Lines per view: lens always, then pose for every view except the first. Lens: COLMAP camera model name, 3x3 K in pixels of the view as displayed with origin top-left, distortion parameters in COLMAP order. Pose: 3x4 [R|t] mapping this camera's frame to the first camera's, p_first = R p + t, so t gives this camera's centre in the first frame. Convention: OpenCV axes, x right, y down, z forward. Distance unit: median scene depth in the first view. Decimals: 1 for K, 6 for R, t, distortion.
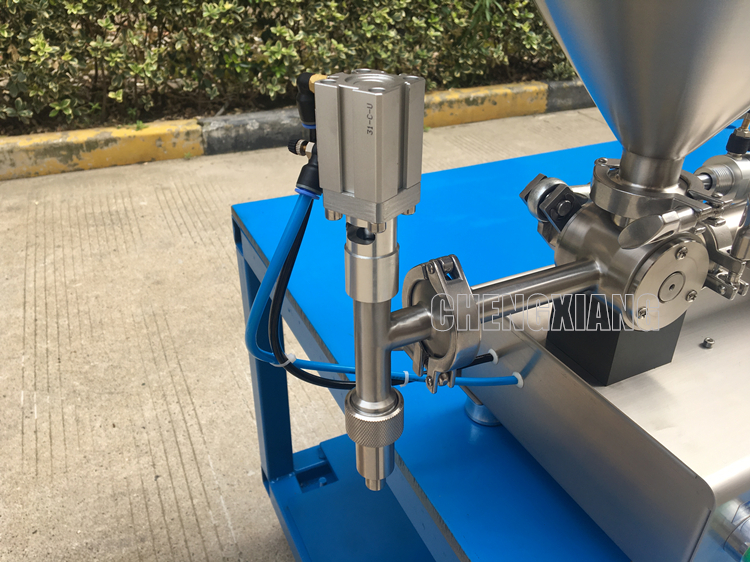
lens RADIAL K [[634.0, 0, 371.2], [0, 634.0, 280.9], [0, 0, 1]] dist [0.084335, -0.118228]
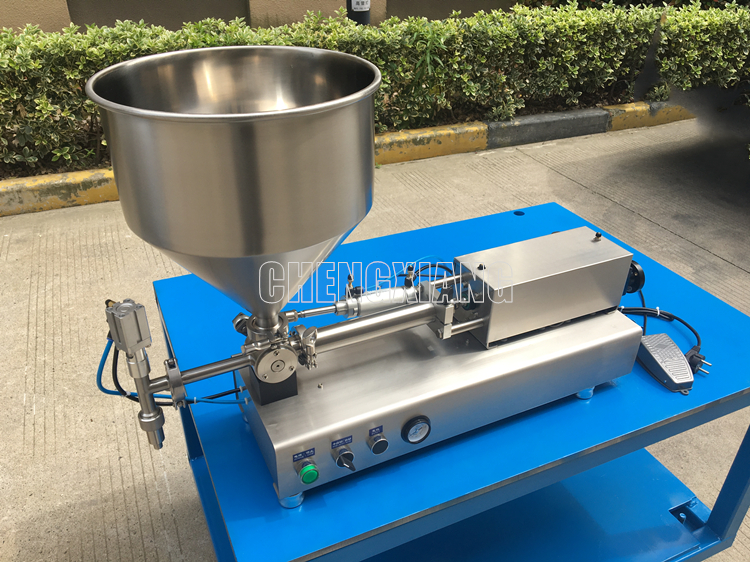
lens RADIAL K [[634.0, 0, 371.2], [0, 634.0, 280.9], [0, 0, 1]] dist [0.084335, -0.118228]
pose [[0.999858, 0.006768, -0.015460, 0.113649], [-0.006682, 0.999962, 0.005561, -0.043755], [0.015497, -0.005456, 0.999865, -0.187576]]
